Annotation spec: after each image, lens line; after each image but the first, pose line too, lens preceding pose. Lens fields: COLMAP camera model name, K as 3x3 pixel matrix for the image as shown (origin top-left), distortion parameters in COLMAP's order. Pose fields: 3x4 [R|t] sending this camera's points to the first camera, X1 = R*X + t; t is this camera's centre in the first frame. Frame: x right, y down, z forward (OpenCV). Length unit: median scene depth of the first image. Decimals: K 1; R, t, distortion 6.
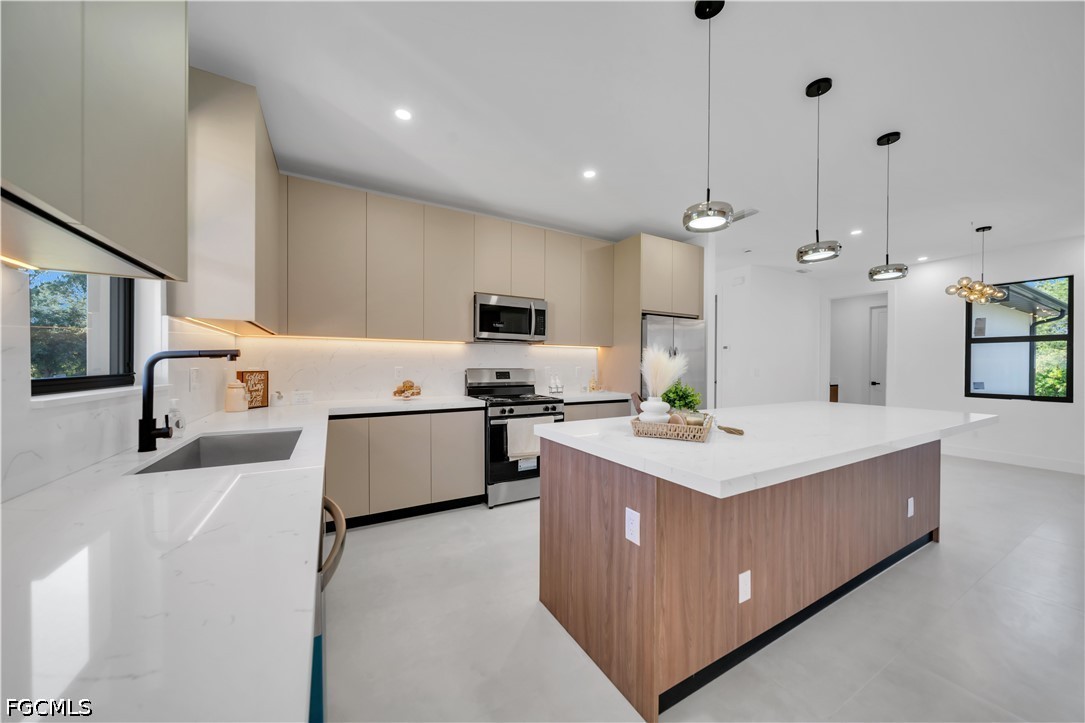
lens RADIAL K [[373.6, 0, 543.5], [0, 373.6, 367.7], [0, 0, 1]] dist [-0.000759, -0.000294]
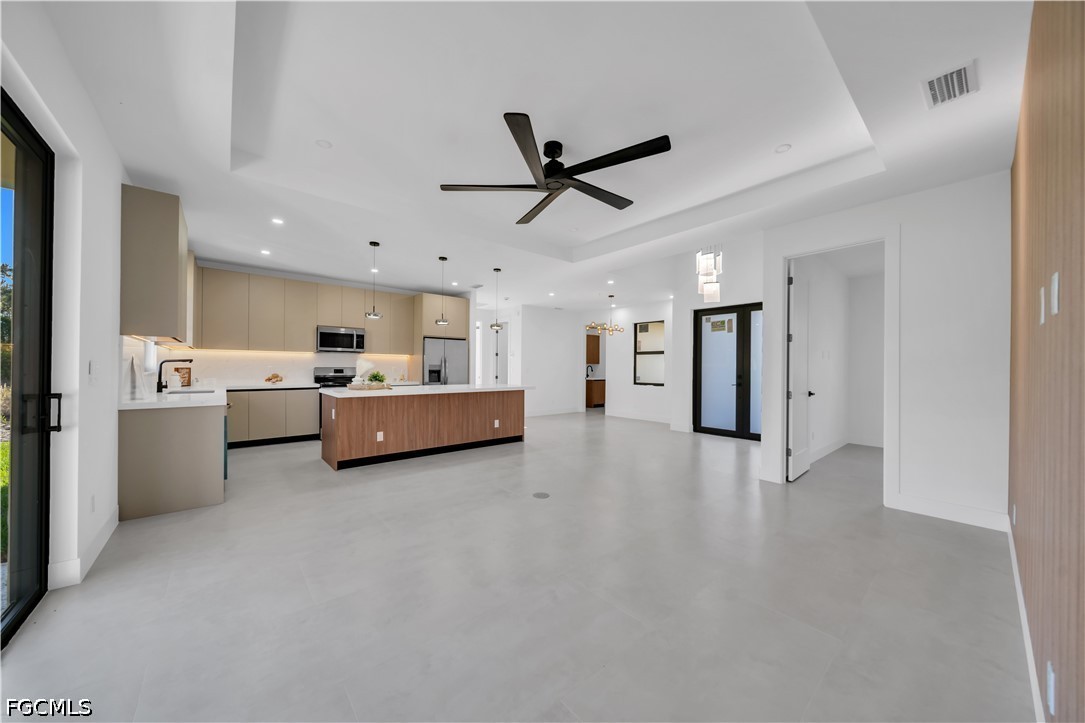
lens RADIAL K [[373.6, 0, 543.5], [0, 373.6, 367.7], [0, 0, 1]] dist [-0.000759, -0.000294]
pose [[0.981354, 0.003590, 0.192178, 0.546018], [-0.002664, 0.999984, -0.005080, 0.011360], [-0.192193, 0.004473, 0.981347, -0.993124]]
